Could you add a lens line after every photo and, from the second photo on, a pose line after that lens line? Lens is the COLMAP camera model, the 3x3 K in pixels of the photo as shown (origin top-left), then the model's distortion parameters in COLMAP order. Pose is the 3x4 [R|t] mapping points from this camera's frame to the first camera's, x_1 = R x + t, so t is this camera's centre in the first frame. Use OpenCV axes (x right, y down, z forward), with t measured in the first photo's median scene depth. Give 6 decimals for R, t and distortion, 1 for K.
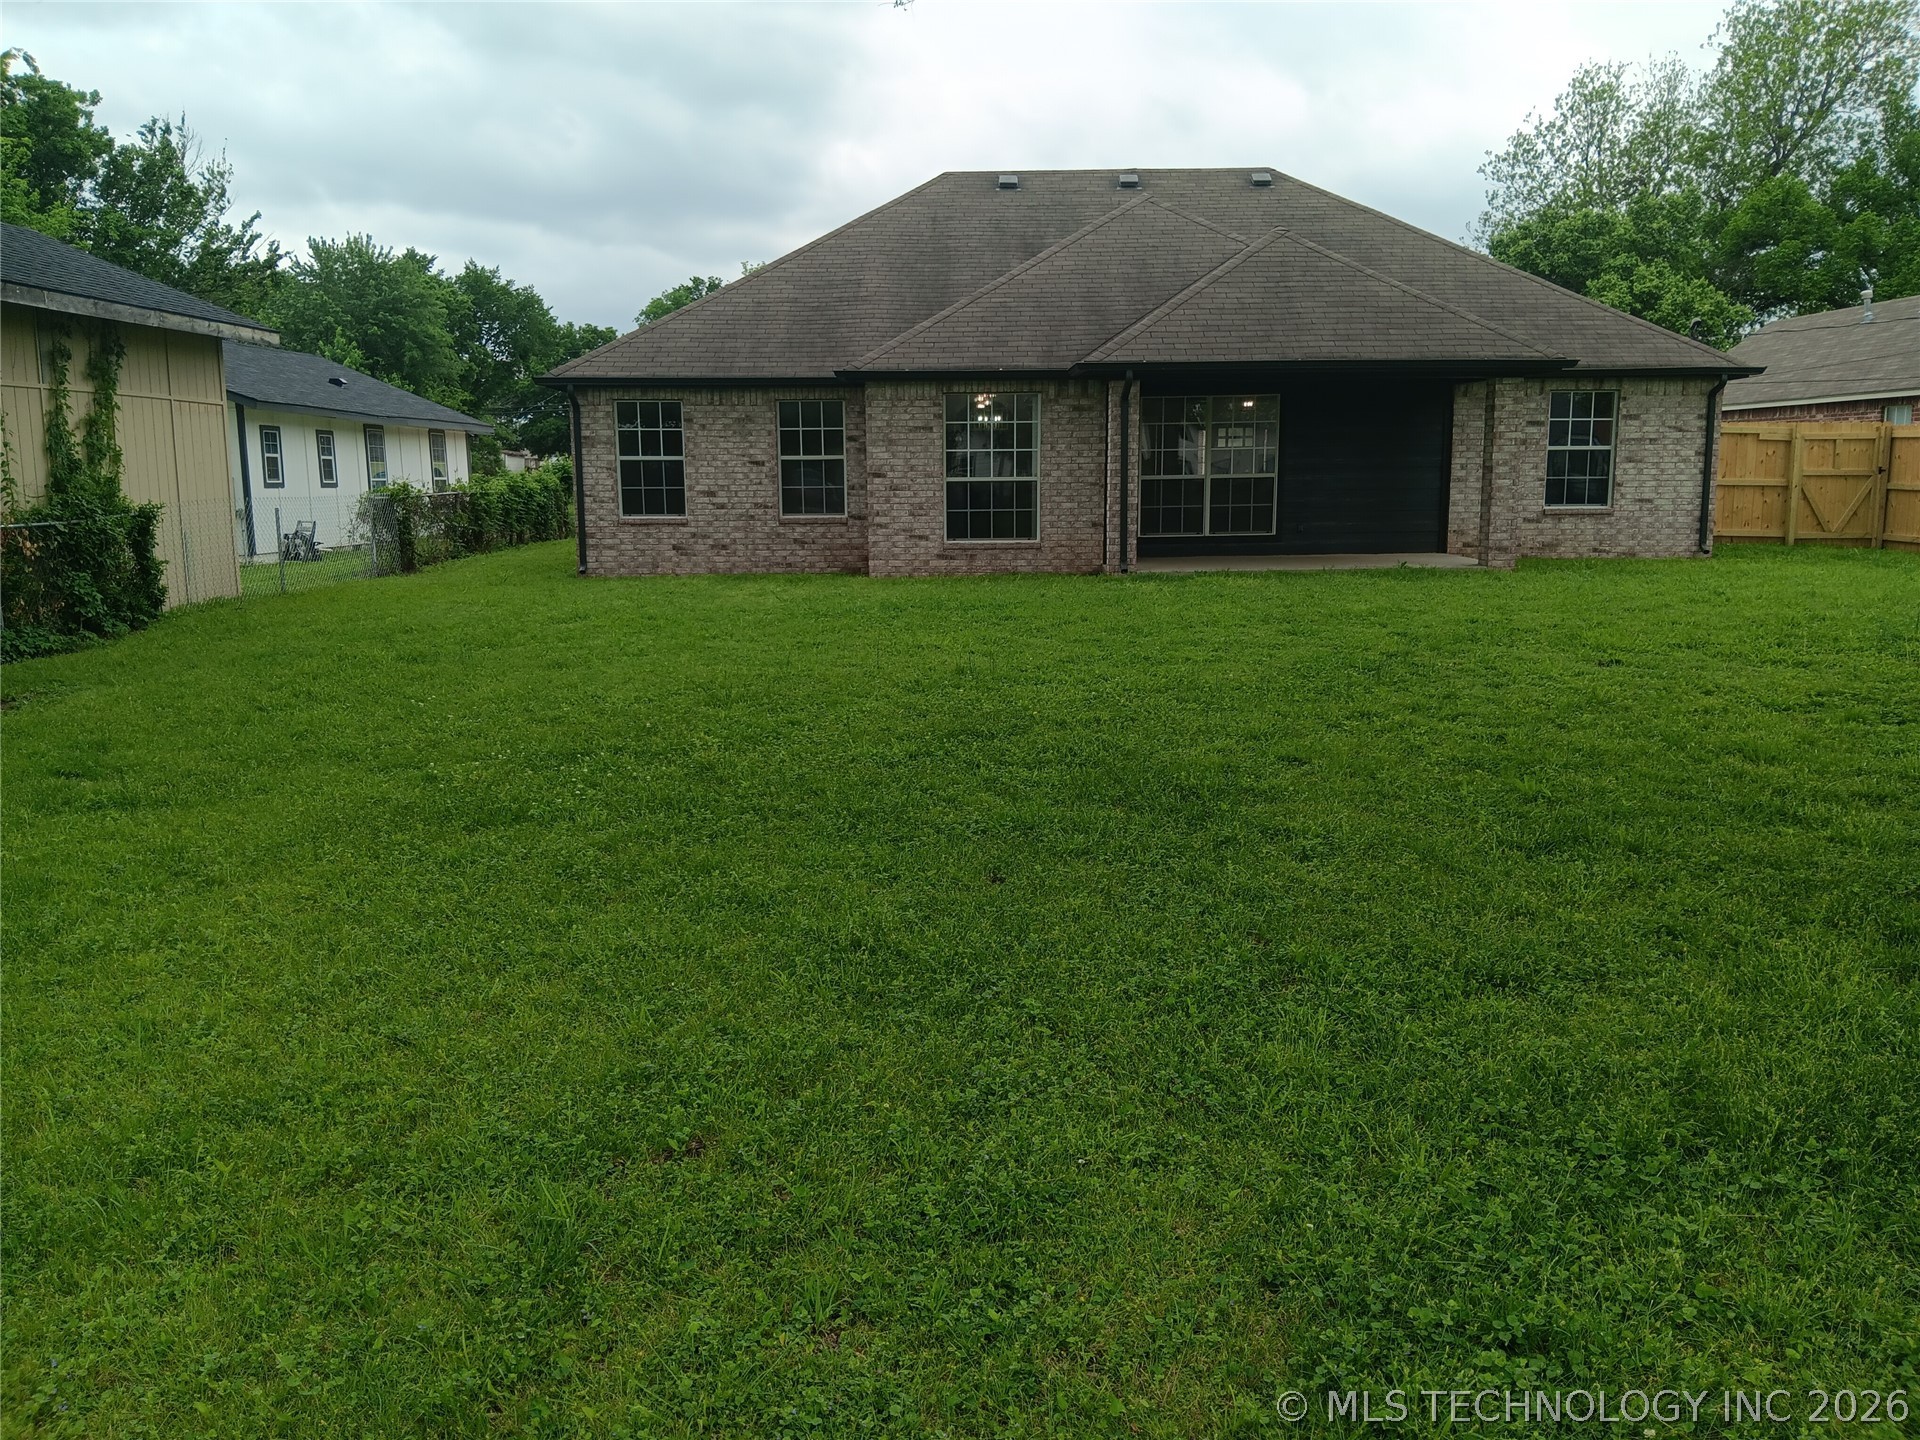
lens RADIAL K [[1479.6, 0, 960.5], [0, 1479.6, 723.0], [0, 0, 1]] dist [-0.011725, -0.029206]
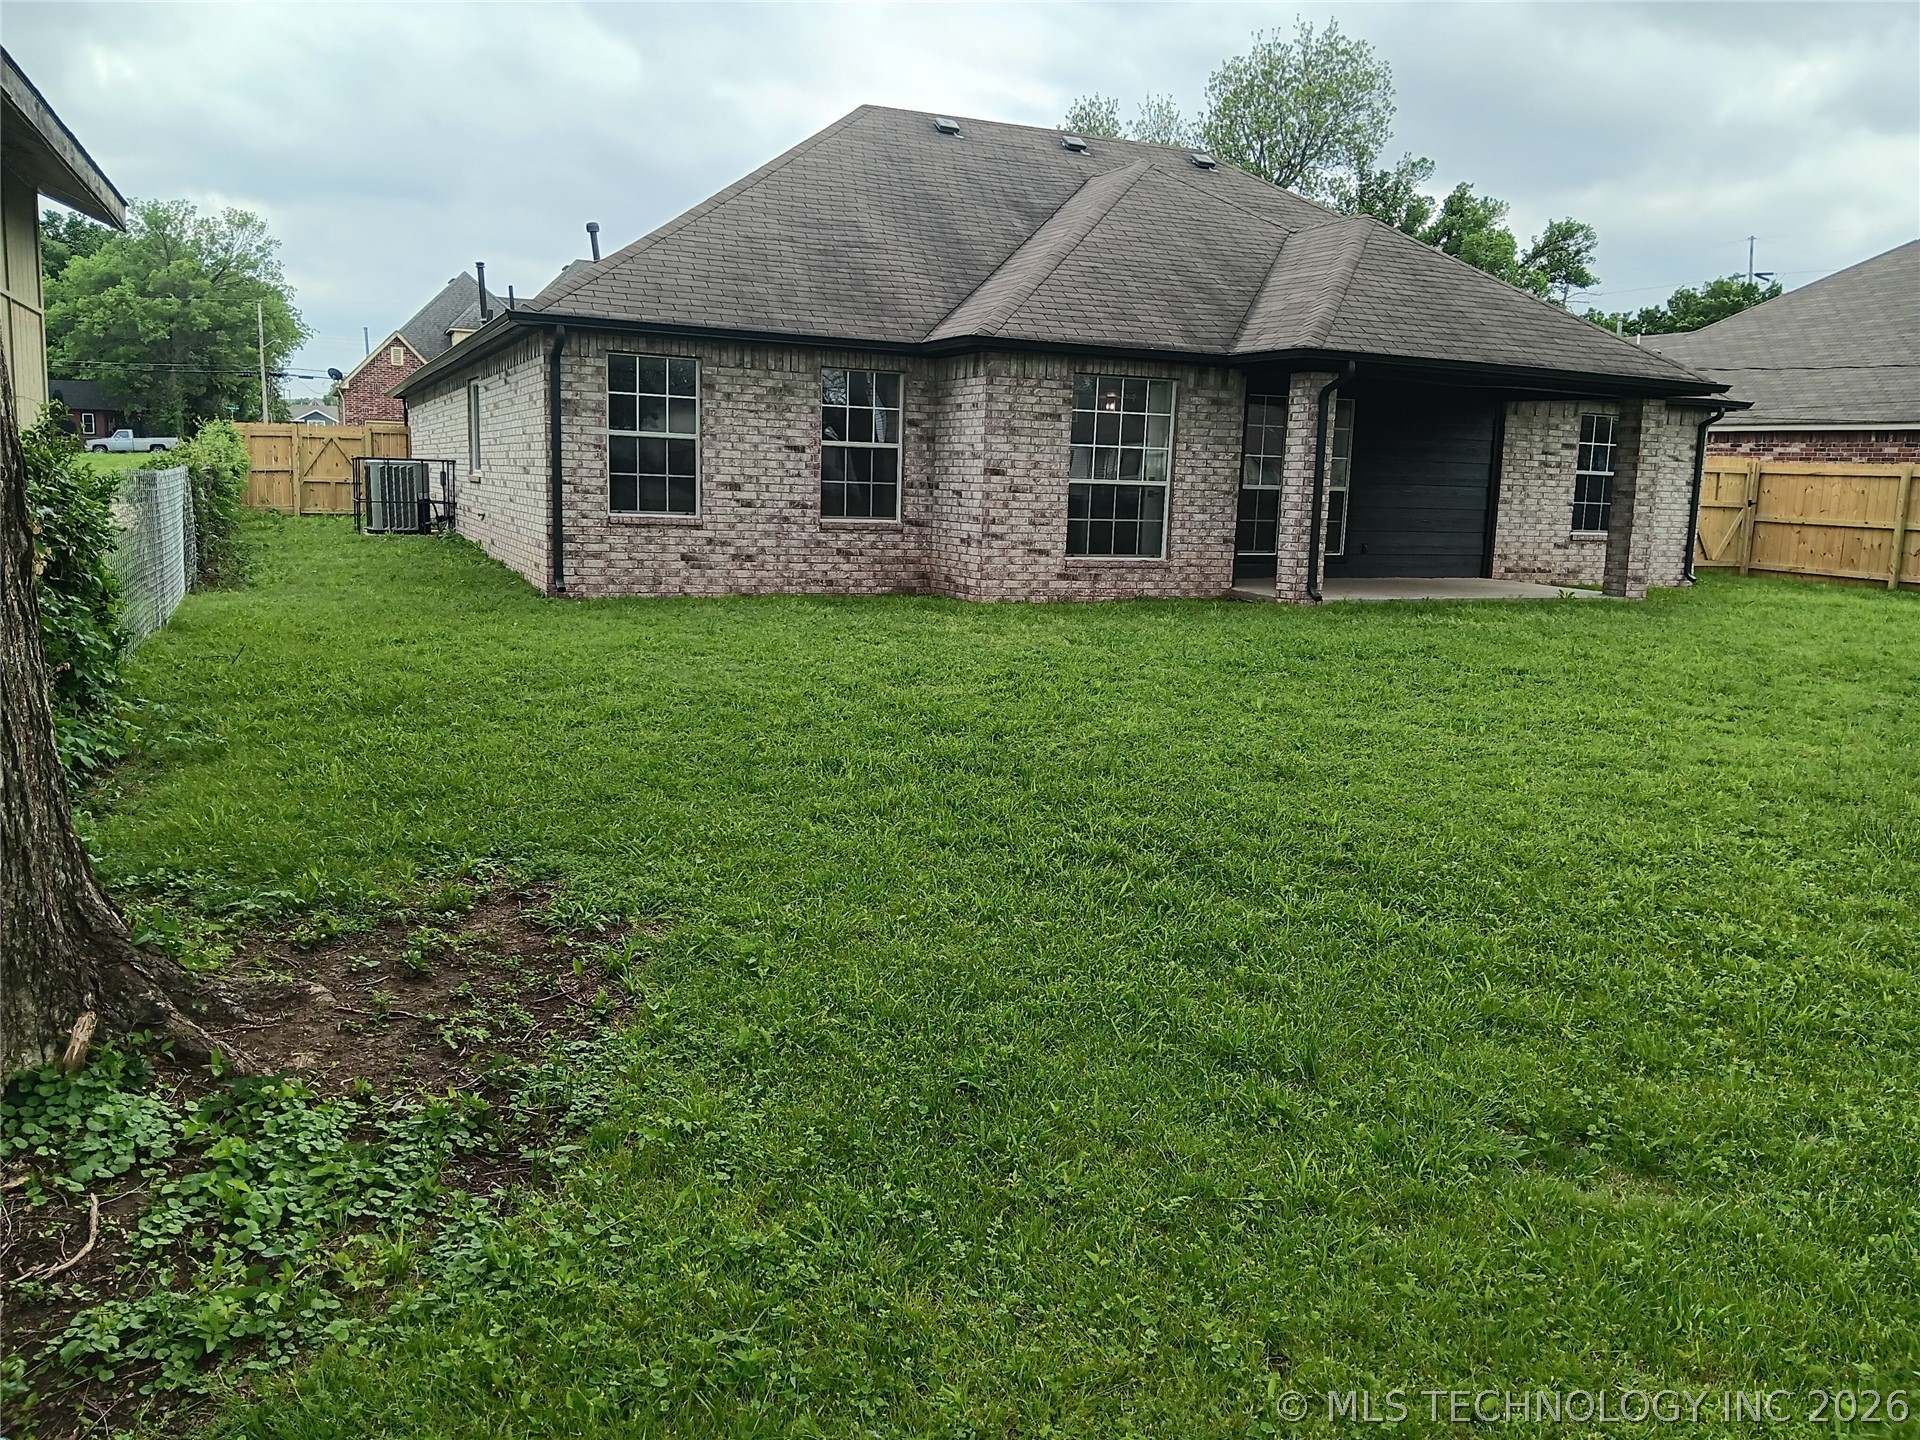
lens RADIAL K [[1479.6, 0, 958.4], [0, 1479.6, 717.9], [0, 0, 1]] dist [-0.011725, -0.029206]
pose [[0.918578, -0.024005, 0.394509, -0.363574], [0.025070, 0.999683, 0.002456, -0.037224], [-0.394443, 0.007635, 0.918889, 0.270411]]
